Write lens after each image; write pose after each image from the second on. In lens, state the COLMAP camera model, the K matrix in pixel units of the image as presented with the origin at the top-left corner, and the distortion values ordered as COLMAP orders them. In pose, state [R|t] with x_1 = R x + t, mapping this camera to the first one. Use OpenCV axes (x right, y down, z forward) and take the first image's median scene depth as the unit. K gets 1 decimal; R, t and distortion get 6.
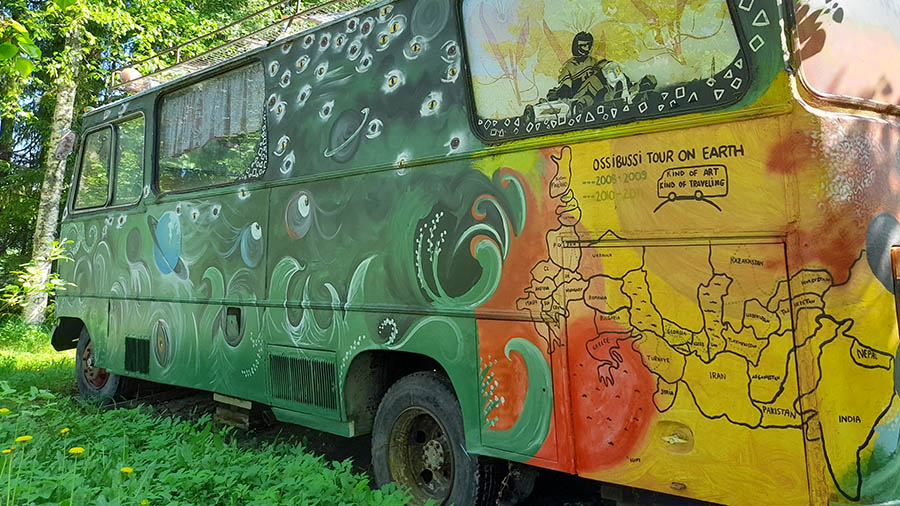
lens RADIAL K [[661.2, 0, 450.4], [0, 661.2, 253.6], [0, 0, 1]] dist [-0.014541, -0.002697]
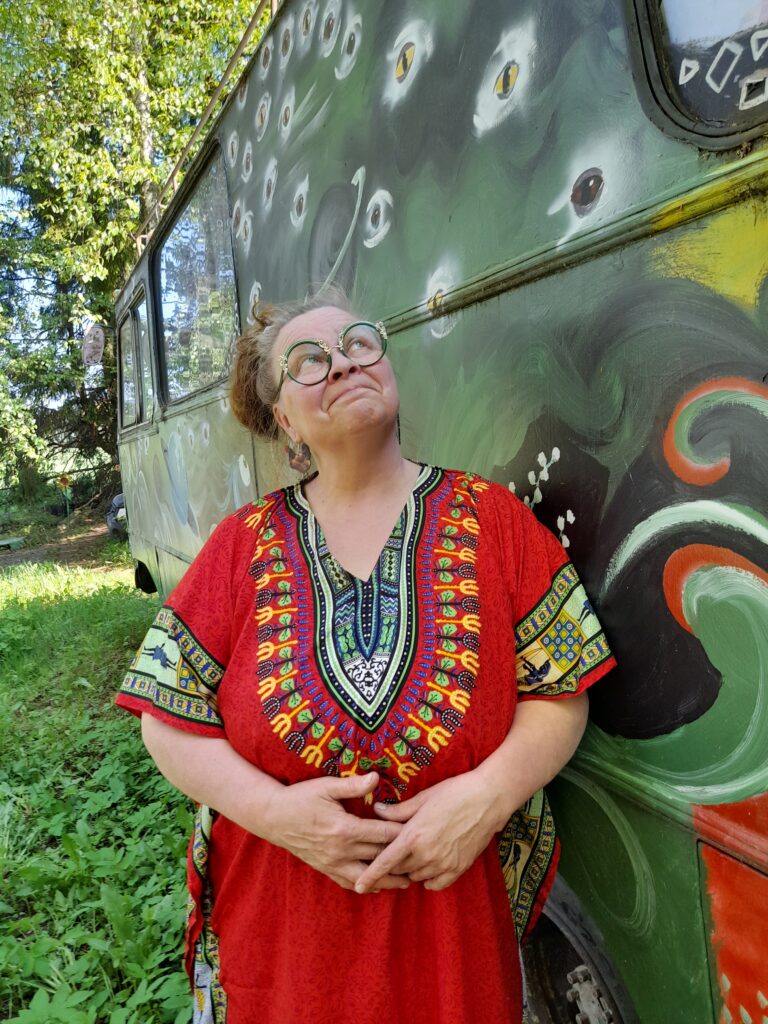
lens RADIAL K [[743.5, 0, 383.1], [0, 743.5, 512.2], [0, 0, 1]] dist [0.014238, -0.003485]
pose [[0.942492, -0.041789, -0.331606, 0.021650], [0.077692, 0.992368, 0.095757, -0.066812], [0.325074, -0.116013, 0.938546, 0.611873]]
